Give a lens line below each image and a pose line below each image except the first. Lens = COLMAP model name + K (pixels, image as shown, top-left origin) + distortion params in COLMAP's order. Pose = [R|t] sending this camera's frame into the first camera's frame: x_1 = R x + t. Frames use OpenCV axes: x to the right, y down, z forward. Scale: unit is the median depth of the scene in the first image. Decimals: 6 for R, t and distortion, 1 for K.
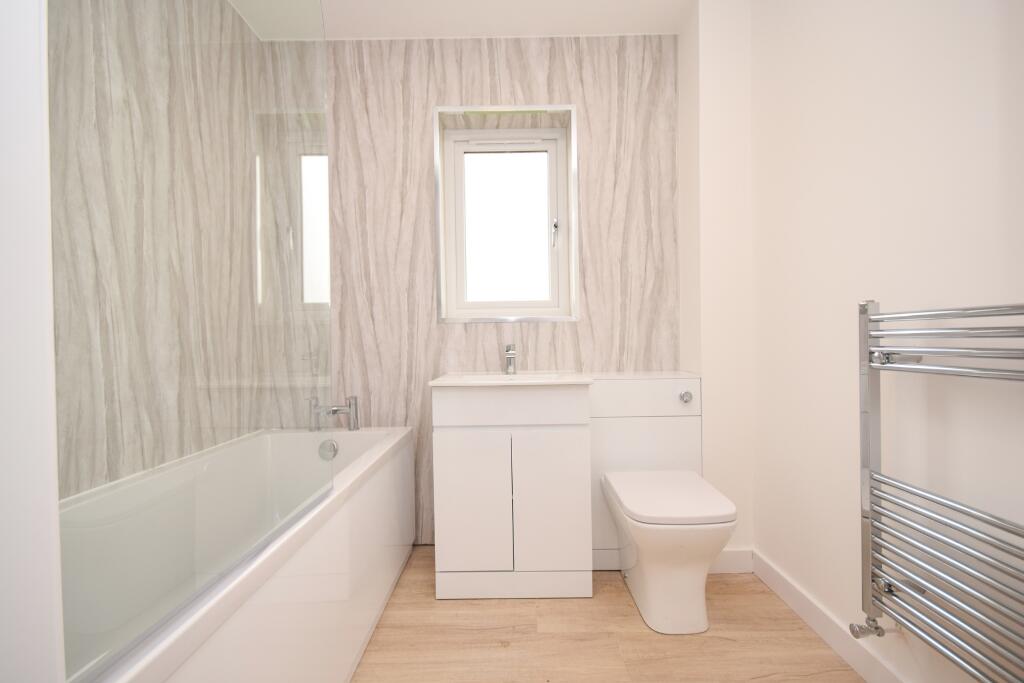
lens RADIAL K [[437.5, 0, 512.0], [0, 437.5, 341.5], [0, 0, 1]] dist [0.020952, 0.000065]
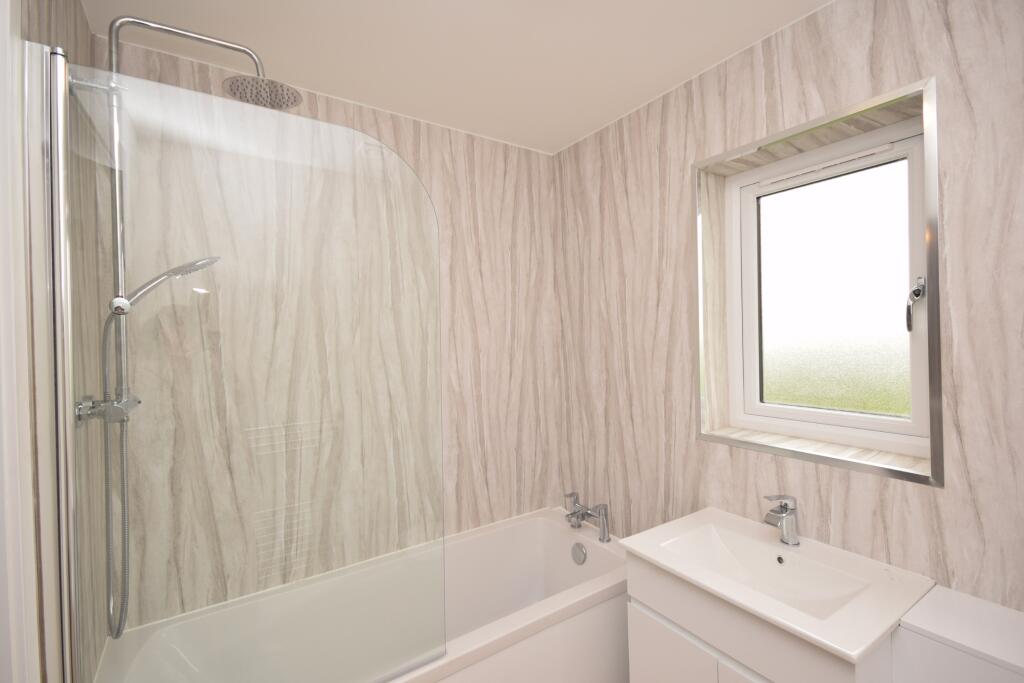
lens RADIAL K [[445.9, 0, 527.5], [0, 445.9, 337.9], [0, 0, 1]] dist [0.003912, 0.000116]
pose [[0.574713, 0.013499, -0.818244, 0.308681], [-0.002562, 0.999889, 0.014697, -0.236204], [0.818351, -0.006350, 0.574684, 0.302883]]
